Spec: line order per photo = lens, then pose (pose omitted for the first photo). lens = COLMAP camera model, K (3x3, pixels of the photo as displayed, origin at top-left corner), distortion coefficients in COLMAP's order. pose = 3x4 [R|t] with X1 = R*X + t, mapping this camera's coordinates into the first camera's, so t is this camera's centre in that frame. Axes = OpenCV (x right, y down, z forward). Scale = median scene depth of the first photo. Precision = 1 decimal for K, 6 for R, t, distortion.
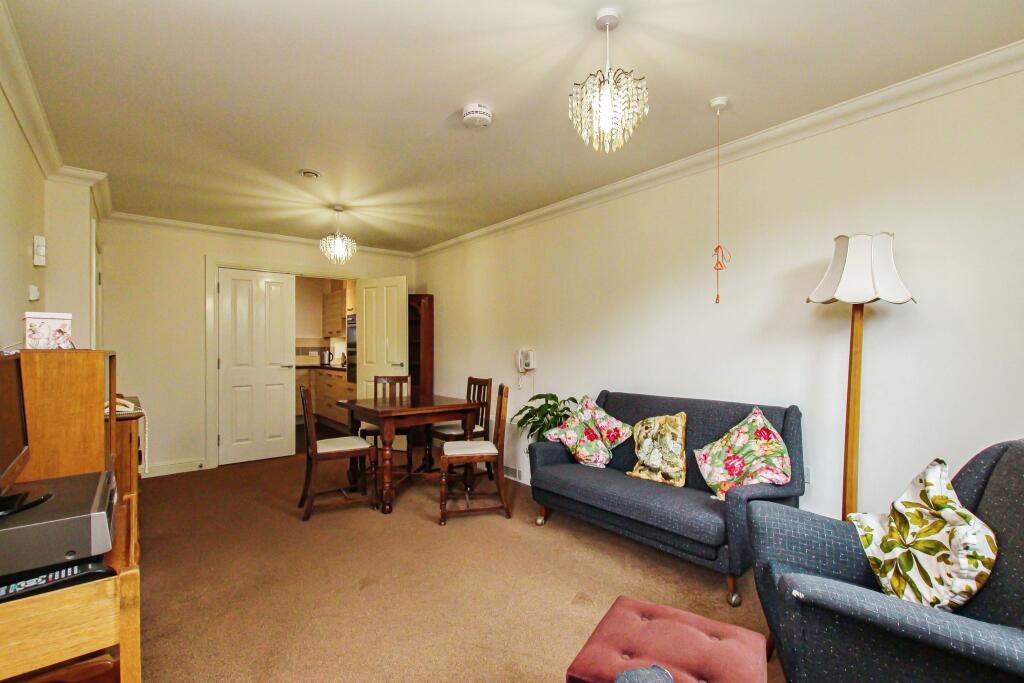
lens RADIAL K [[467.4, 0, 514.5], [0, 467.4, 346.9], [0, 0, 1]] dist [-0.011971, -0.000297]
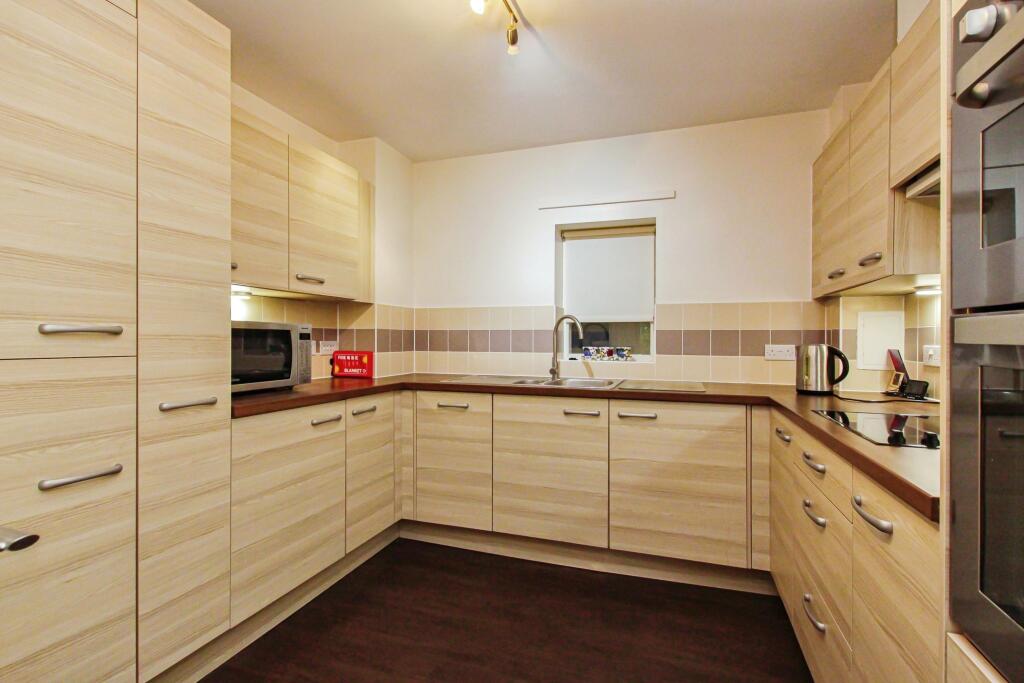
lens RADIAL K [[467.4, 0, 513.4], [0, 467.4, 339.0], [0, 0, 1]] dist [-0.011971, -0.000297]
pose [[0.509741, 0.004174, -0.860318, -0.254532], [0.000578, 0.999986, 0.005194, 0.004643], [0.860328, -0.003145, 0.509732, 0.690472]]
